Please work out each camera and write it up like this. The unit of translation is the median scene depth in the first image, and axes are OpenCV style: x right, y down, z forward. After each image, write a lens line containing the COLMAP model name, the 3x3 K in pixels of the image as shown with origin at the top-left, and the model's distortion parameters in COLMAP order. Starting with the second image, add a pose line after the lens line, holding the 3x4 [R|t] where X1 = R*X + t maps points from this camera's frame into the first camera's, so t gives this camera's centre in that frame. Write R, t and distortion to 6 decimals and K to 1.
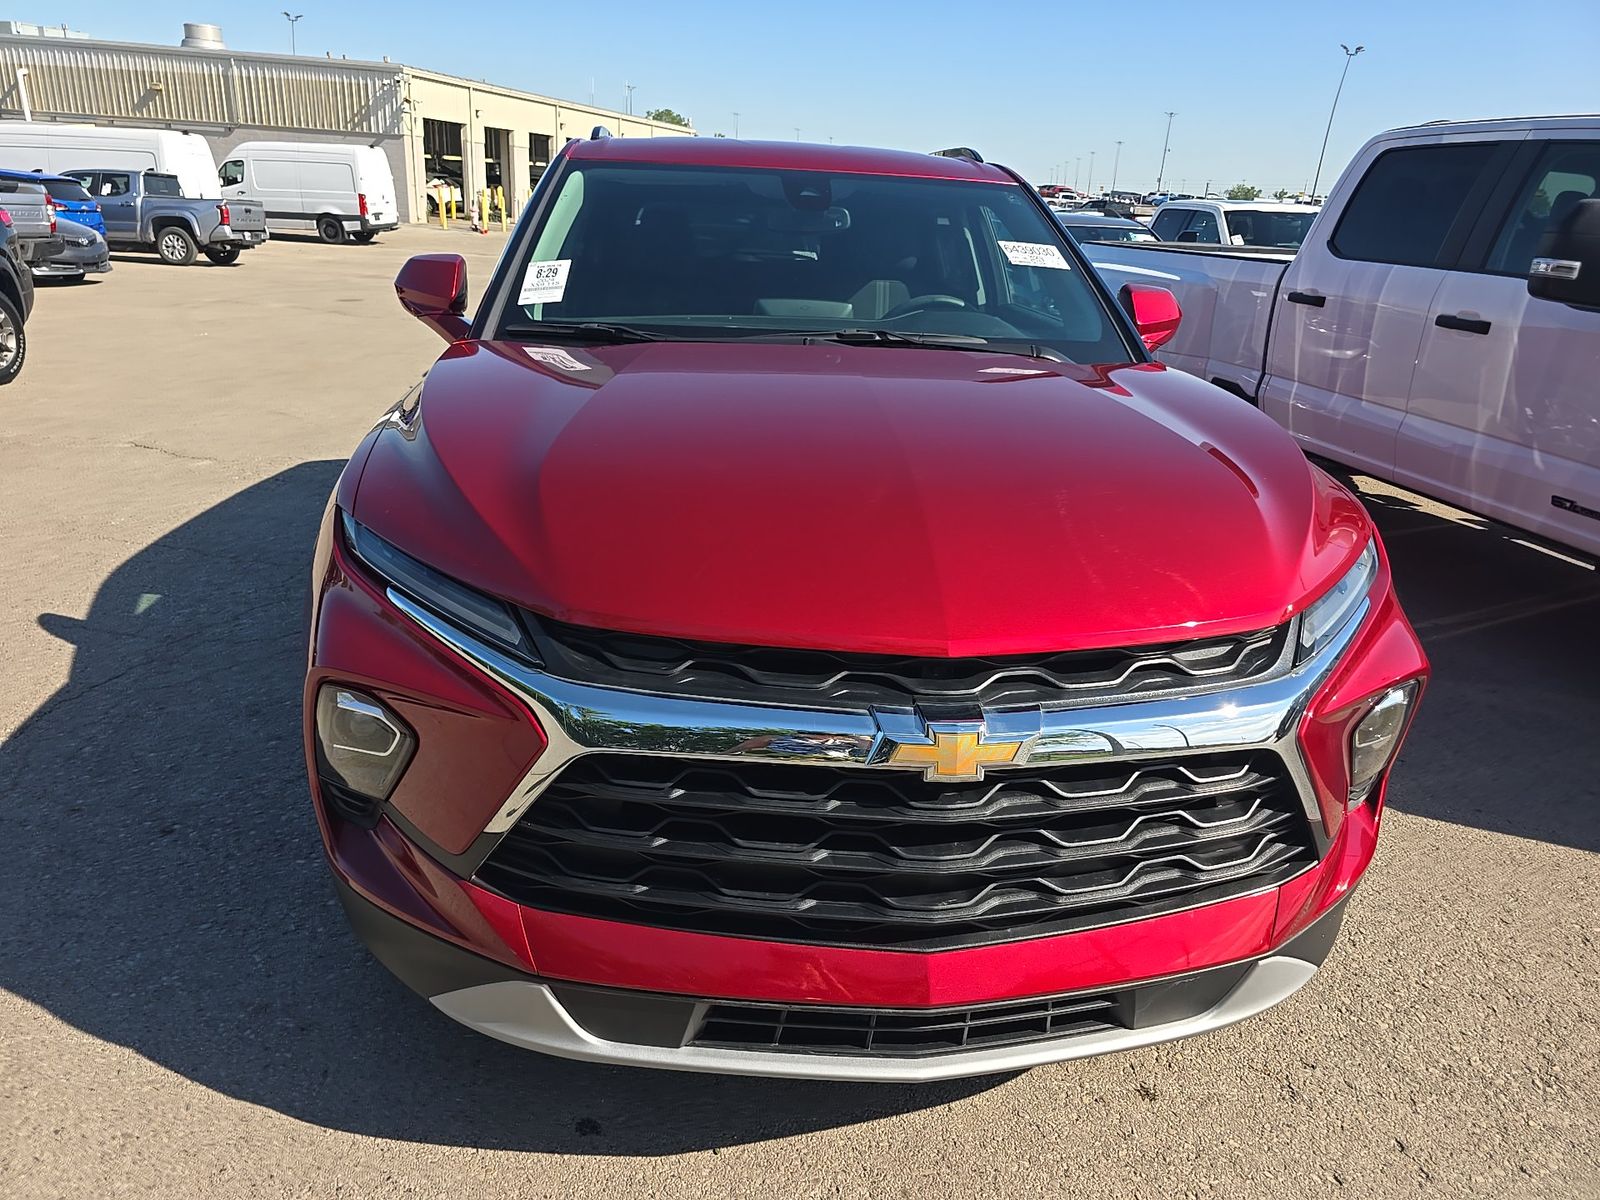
lens RADIAL K [[1072.0, 0, 791.3], [0, 1072.0, 598.4], [0, 0, 1]] dist [0.033762, -0.034201]
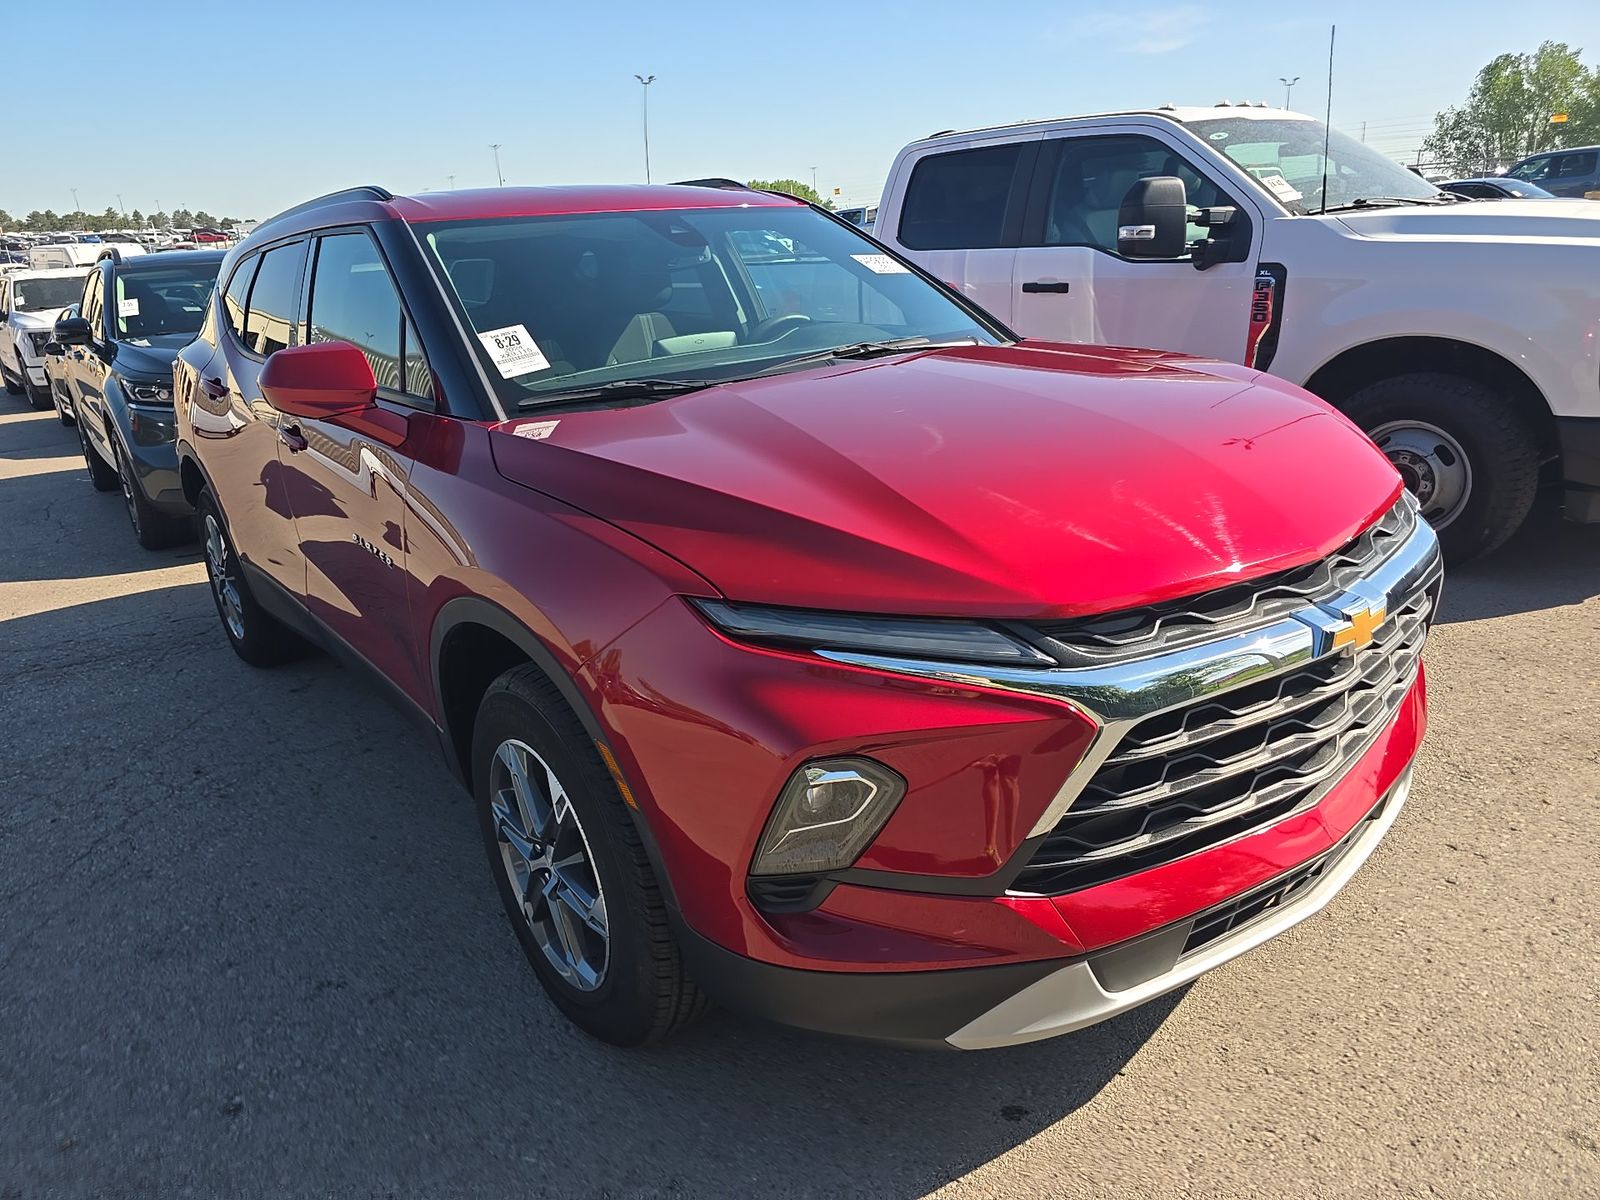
lens RADIAL K [[1072.0, 0, 787.7], [0, 1072.0, 605.9], [0, 0, 1]] dist [0.033762, -0.034201]
pose [[0.848134, -0.263266, 0.459739, -0.454676], [0.272978, 0.960889, 0.046651, -0.055920], [-0.454039, 0.085932, 0.886828, 0.083198]]
